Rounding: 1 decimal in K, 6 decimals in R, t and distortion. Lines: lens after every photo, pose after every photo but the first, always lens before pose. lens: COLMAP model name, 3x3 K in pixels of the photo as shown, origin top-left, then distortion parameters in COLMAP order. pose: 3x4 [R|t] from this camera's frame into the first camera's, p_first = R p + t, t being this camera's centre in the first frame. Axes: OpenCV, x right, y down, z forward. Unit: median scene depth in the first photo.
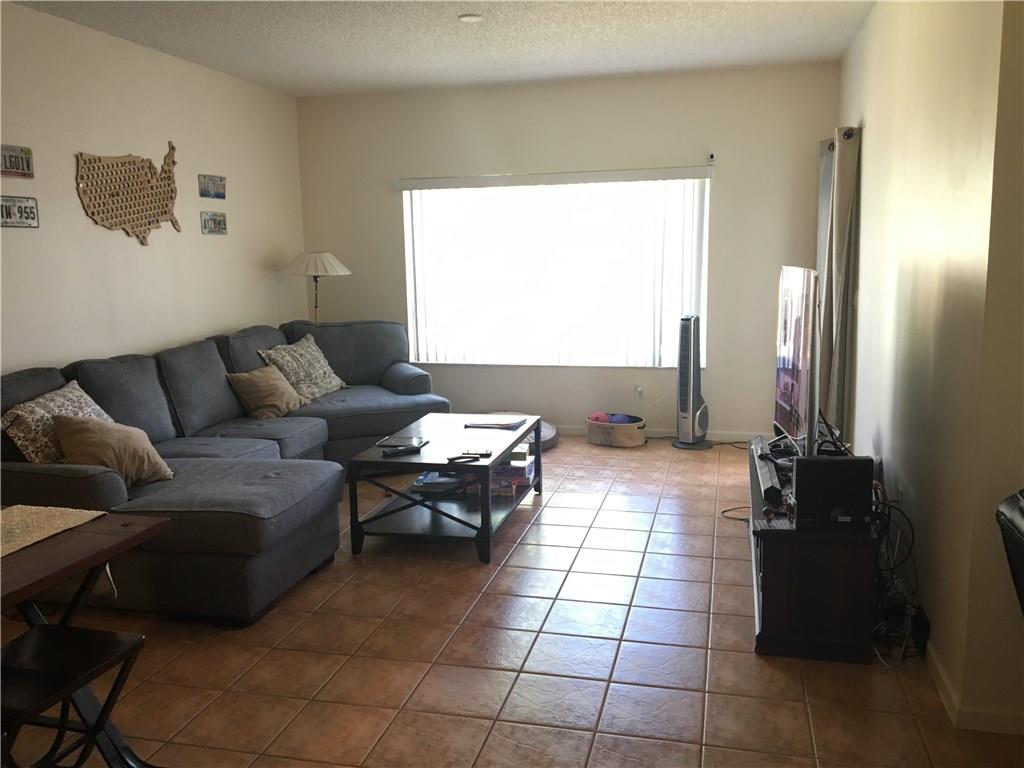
lens RADIAL K [[863.0, 0, 515.4], [0, 863.0, 378.3], [0, 0, 1]] dist [0.095298, -0.147027]
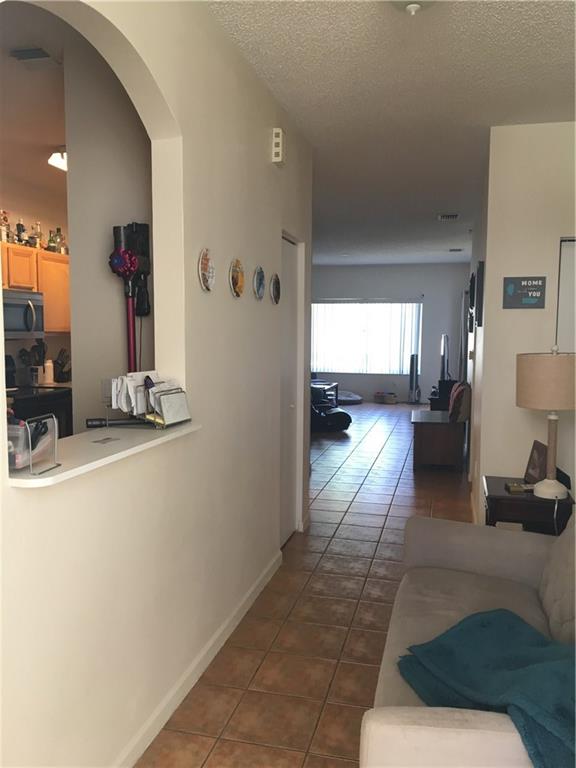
lens RADIAL K [[647.2, 0, 277.5], [0, 647.2, 391.3], [0, 0, 1]] dist [0.095298, -0.147027]
pose [[0.999340, 0.034478, -0.011431, -0.251566], [-0.035003, 0.998165, -0.049420, 0.202690], [0.009706, 0.049787, 0.998713, -1.297171]]
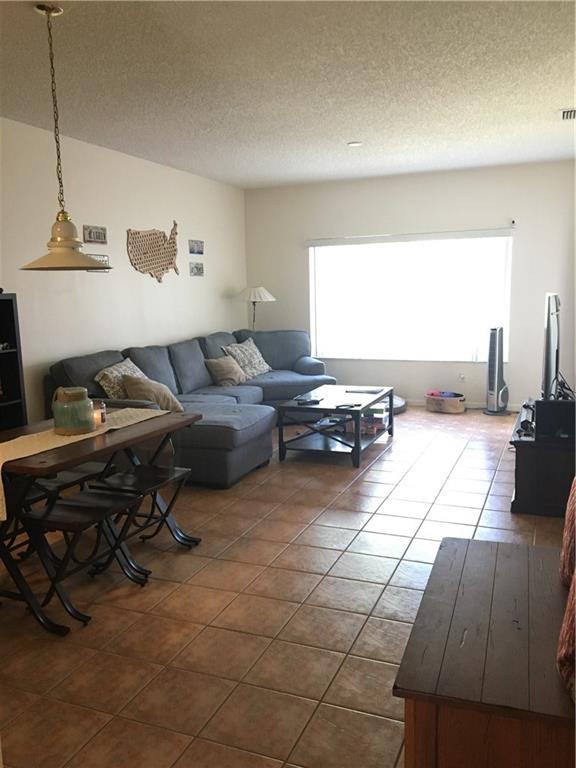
lens RADIAL K [[647.2, 0, 288.2], [0, 647.2, 384.7], [0, 0, 1]] dist [0.095298, -0.147027]
pose [[0.989058, 0.020291, -0.146128, 0.012874], [-0.020003, 0.999794, 0.003447, 0.041527], [0.146168, -0.000486, 0.989260, -0.241116]]
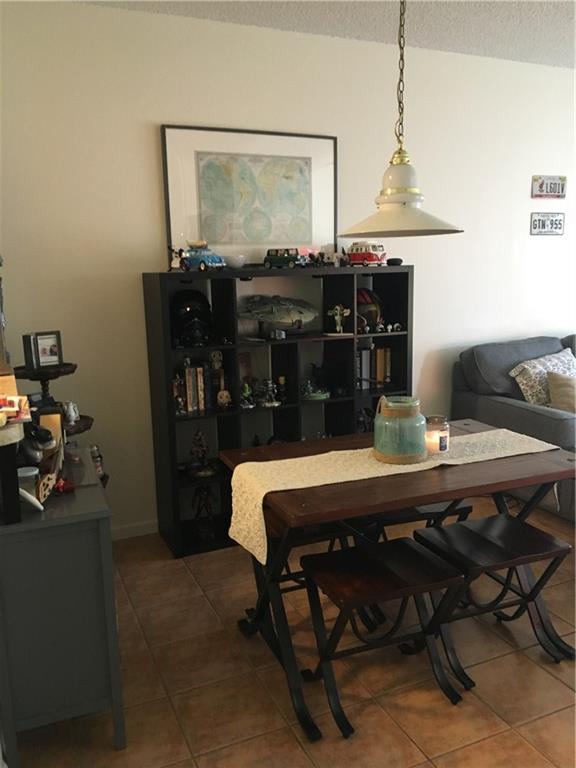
lens RADIAL K [[647.2, 0, 289.1], [0, 647.2, 387.5], [0, 0, 1]] dist [0.095298, -0.147027]
pose [[0.617443, 0.152795, -0.771633, 0.020222], [-0.107344, 0.988143, 0.109773, -0.002123], [0.779257, 0.015052, 0.626524, 0.022511]]
